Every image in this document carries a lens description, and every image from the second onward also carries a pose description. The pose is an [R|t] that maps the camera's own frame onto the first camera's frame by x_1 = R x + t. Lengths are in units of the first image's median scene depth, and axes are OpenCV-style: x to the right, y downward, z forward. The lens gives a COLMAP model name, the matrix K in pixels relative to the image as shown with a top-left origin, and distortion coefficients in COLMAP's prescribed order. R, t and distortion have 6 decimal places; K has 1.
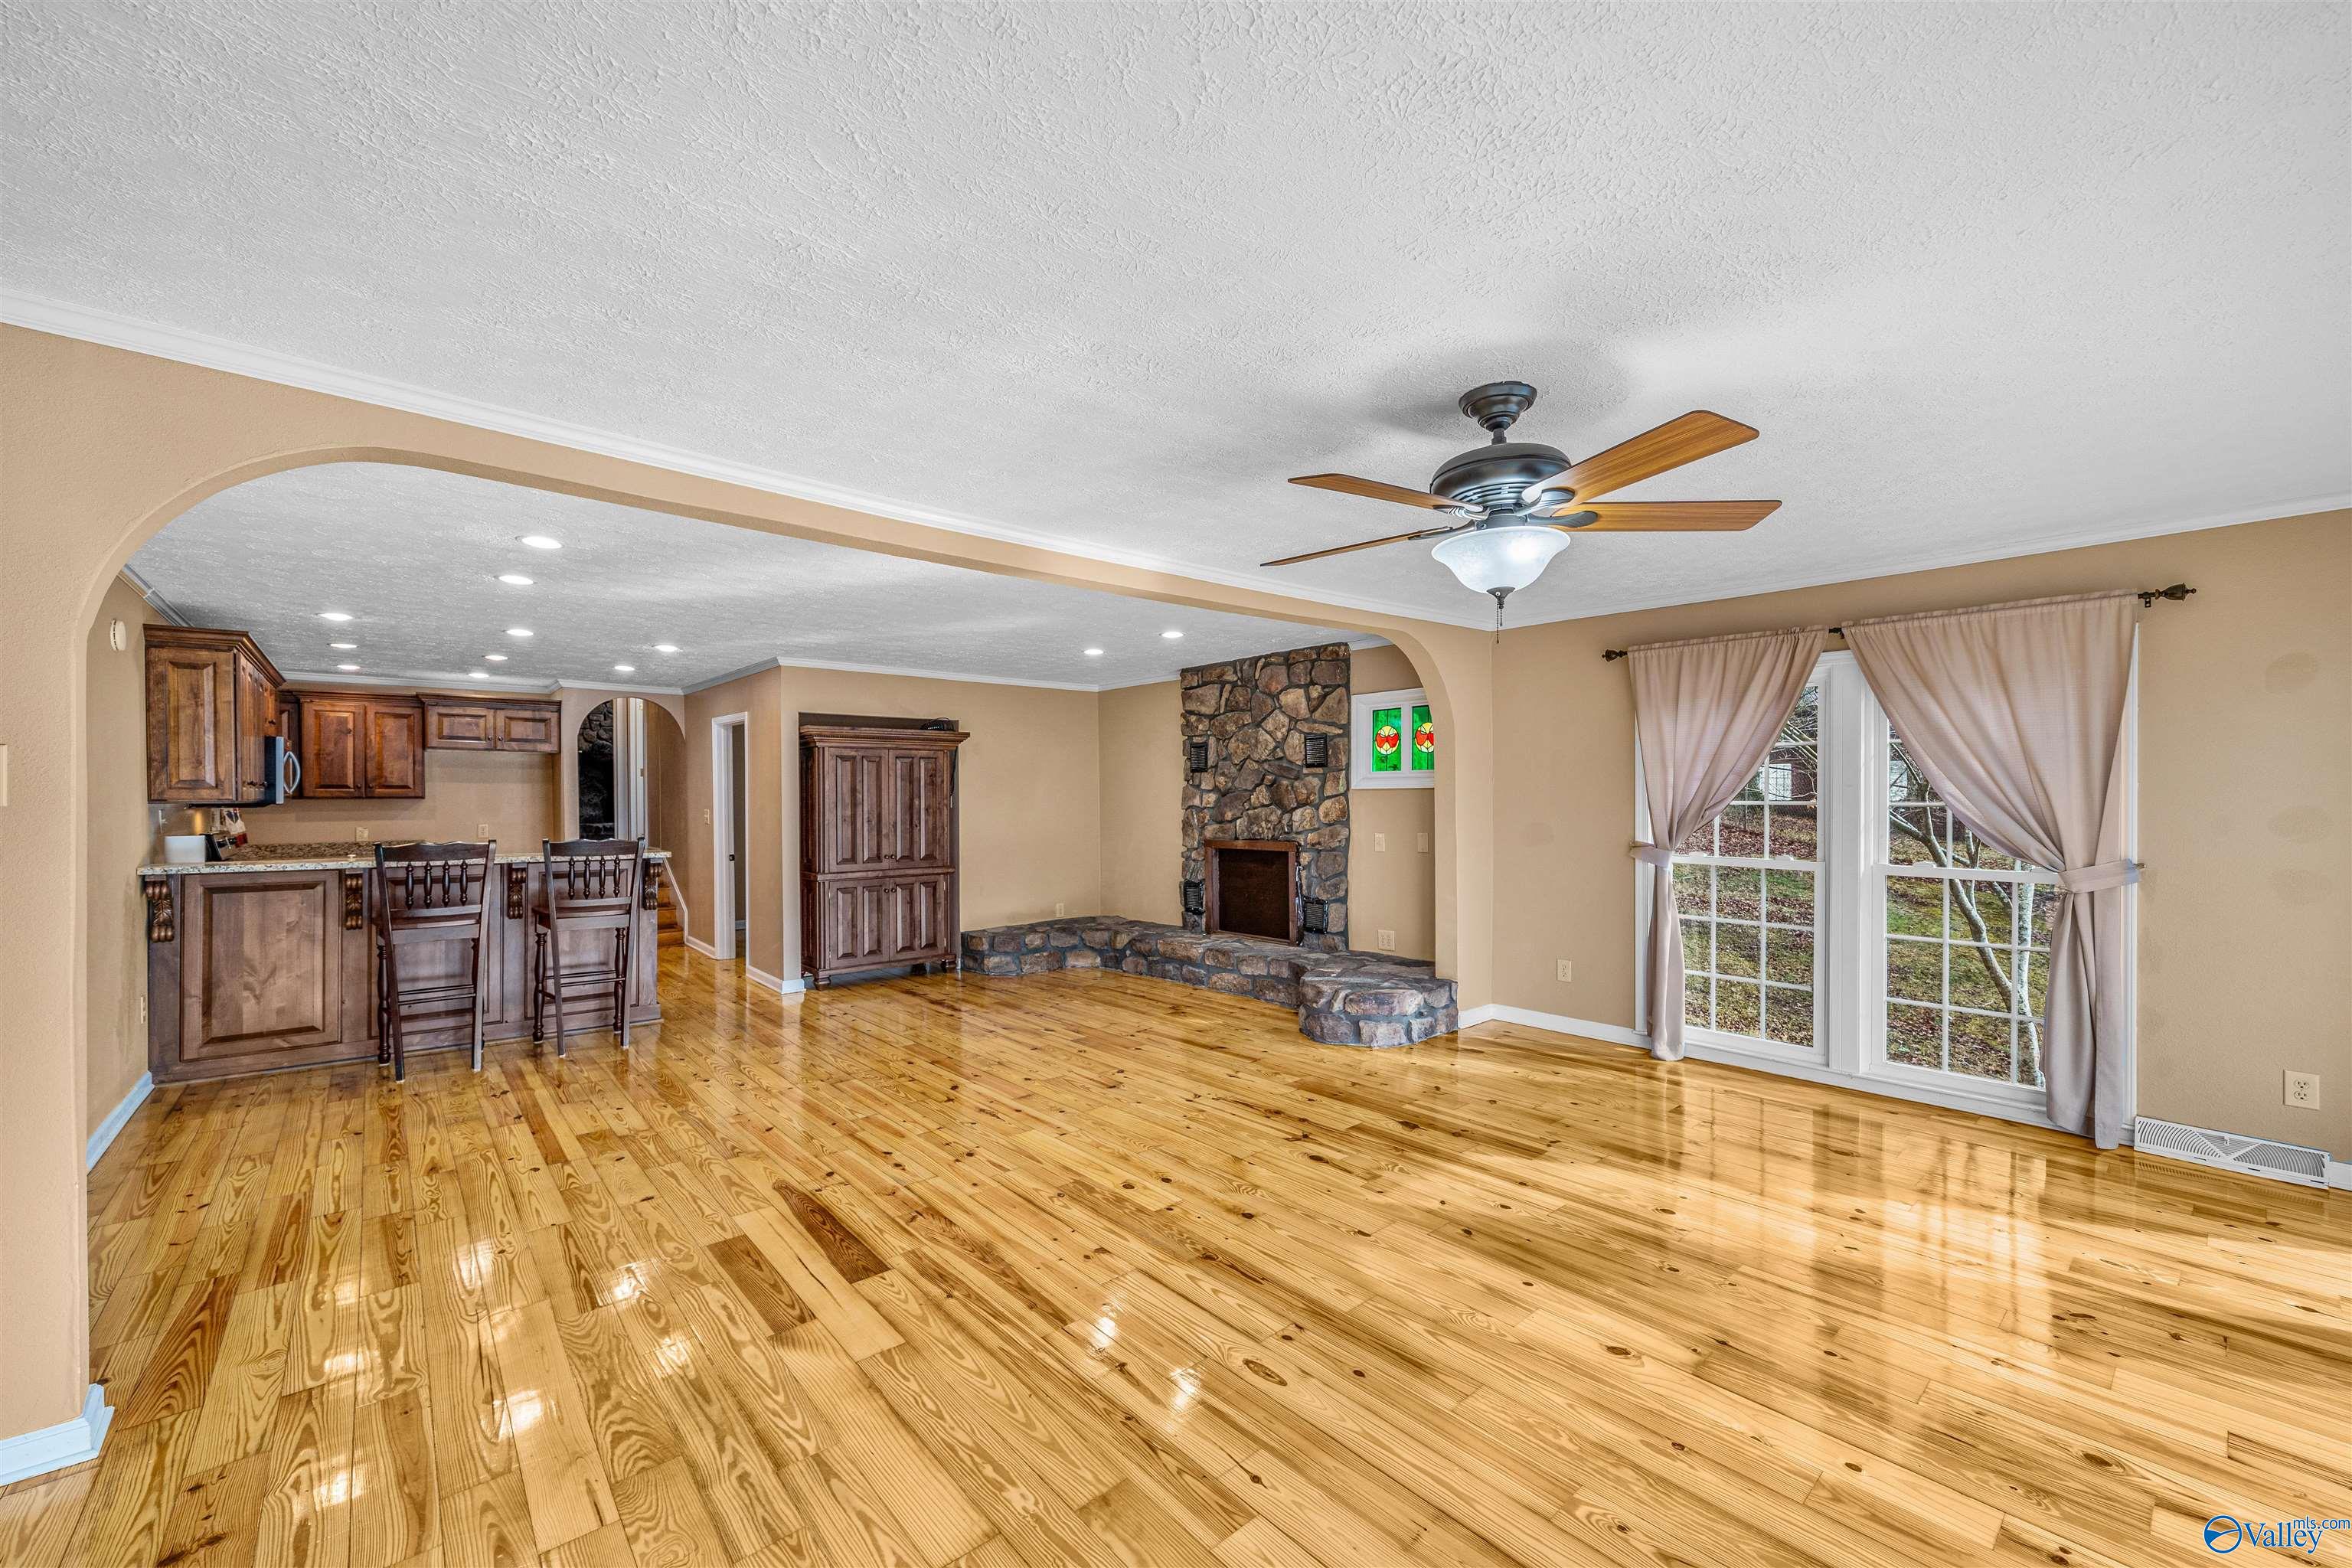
lens RADIAL K [[928.2, 0, 1173.2], [0, 928.2, 798.3], [0, 0, 1]] dist [0.000110, 0.000081]
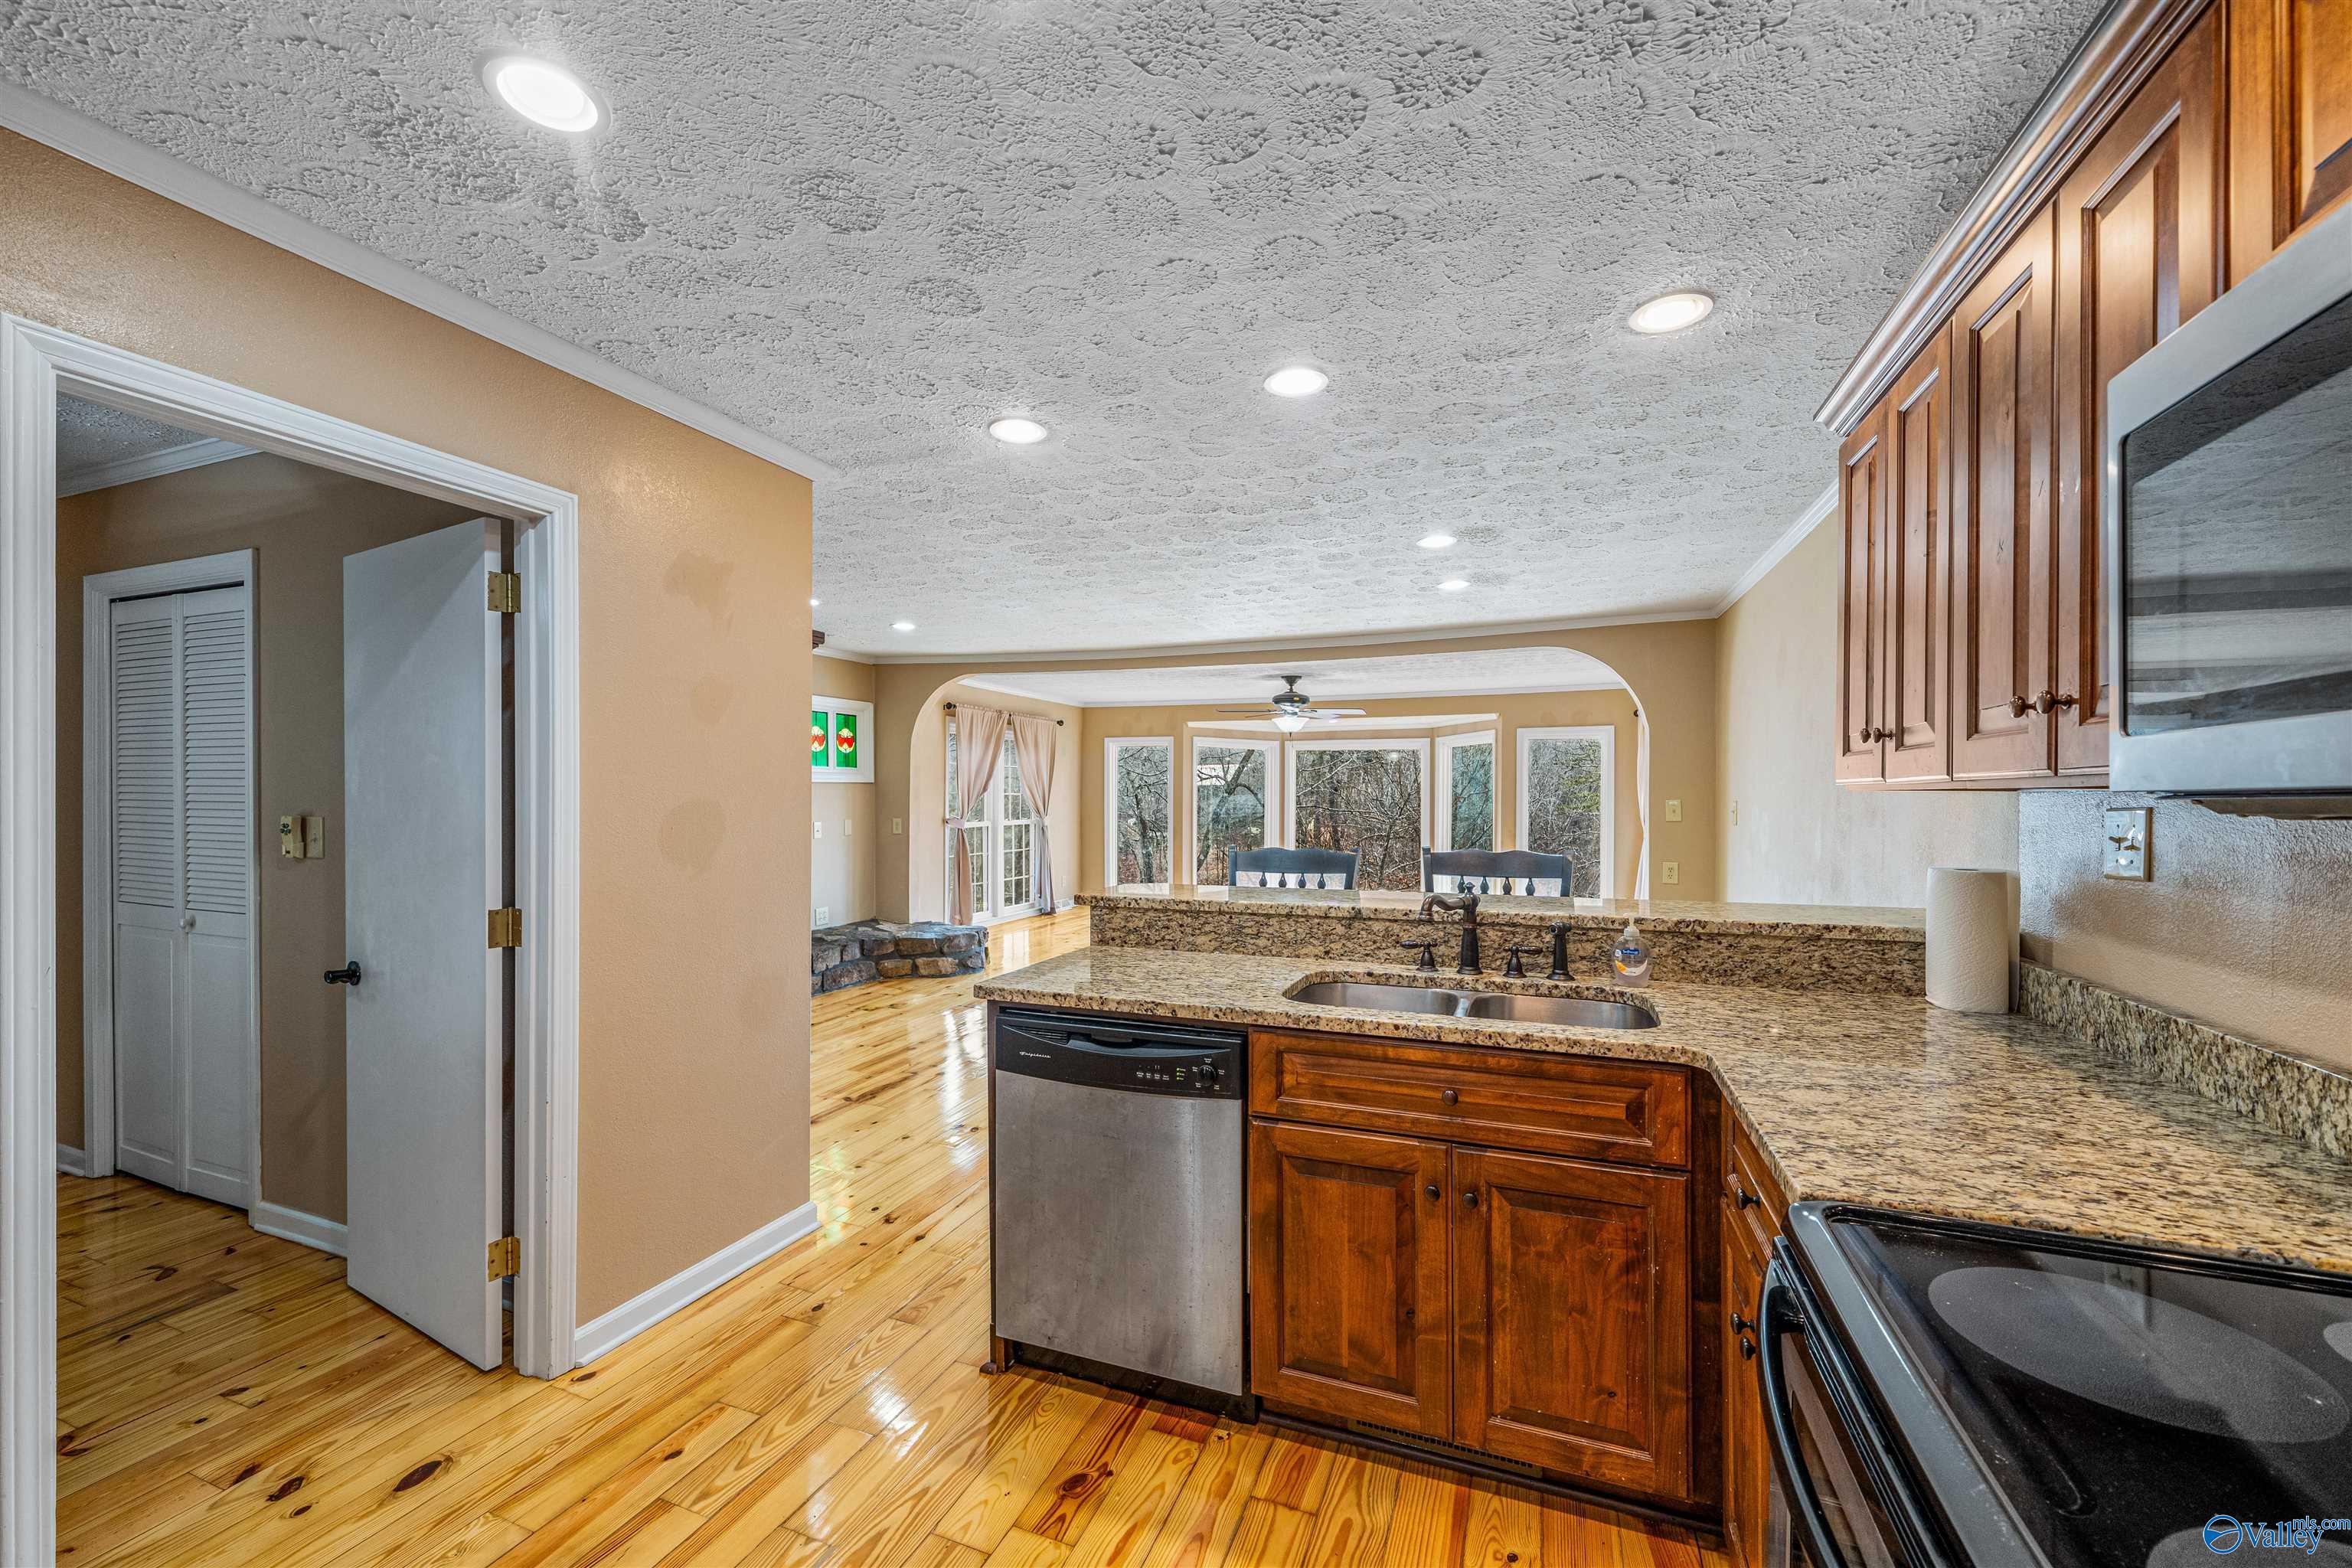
lens RADIAL K [[928.2, 0, 1174.3], [0, 928.2, 799.9], [0, 0, 1]] dist [0.000110, 0.000081]
pose [[-0.468110, -0.004481, 0.883659, -0.856734], [0.001404, 0.999982, 0.005815, 0.004564], [-0.883669, 0.003963, -0.468096, 1.015403]]
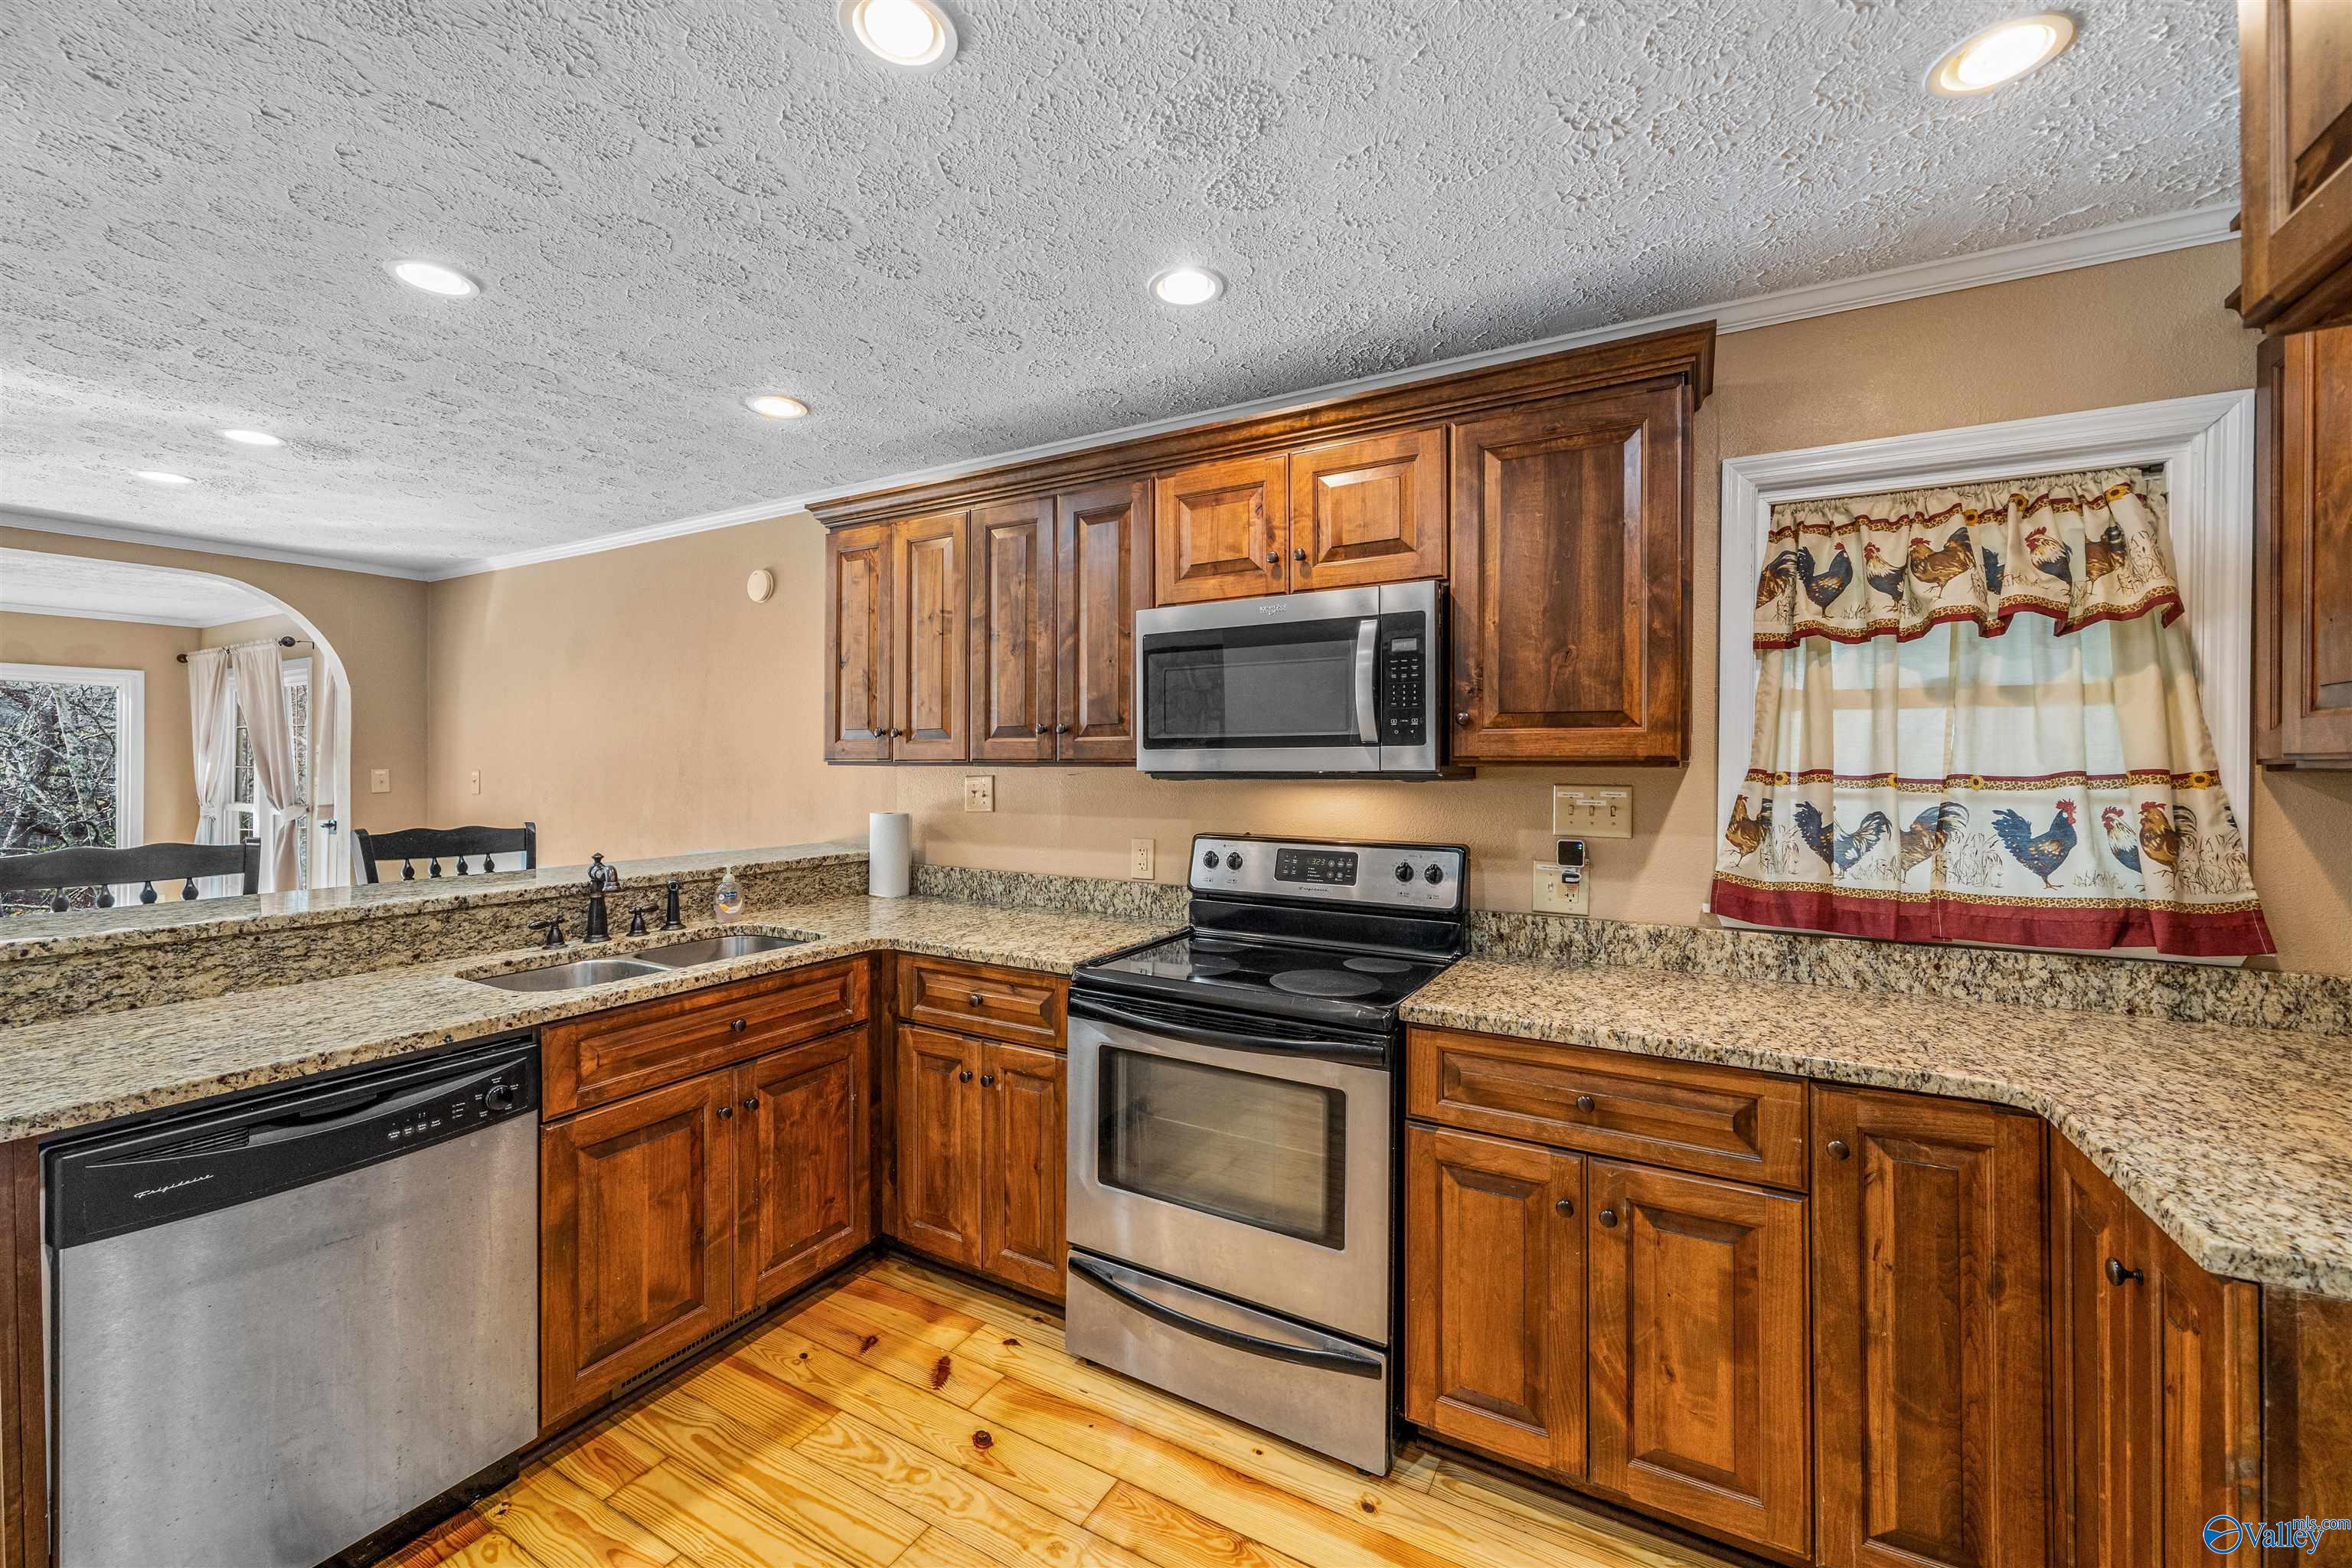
lens RADIAL K [[928.2, 0, 1168.1], [0, 928.2, 767.8], [0, 0, 1]] dist [0.000110, 0.000081]
pose [[-0.941986, -0.003616, -0.335632, -0.696062], [-0.005556, 0.999973, 0.004820, 0.001689], [0.335606, 0.006405, -0.941981, 1.161342]]
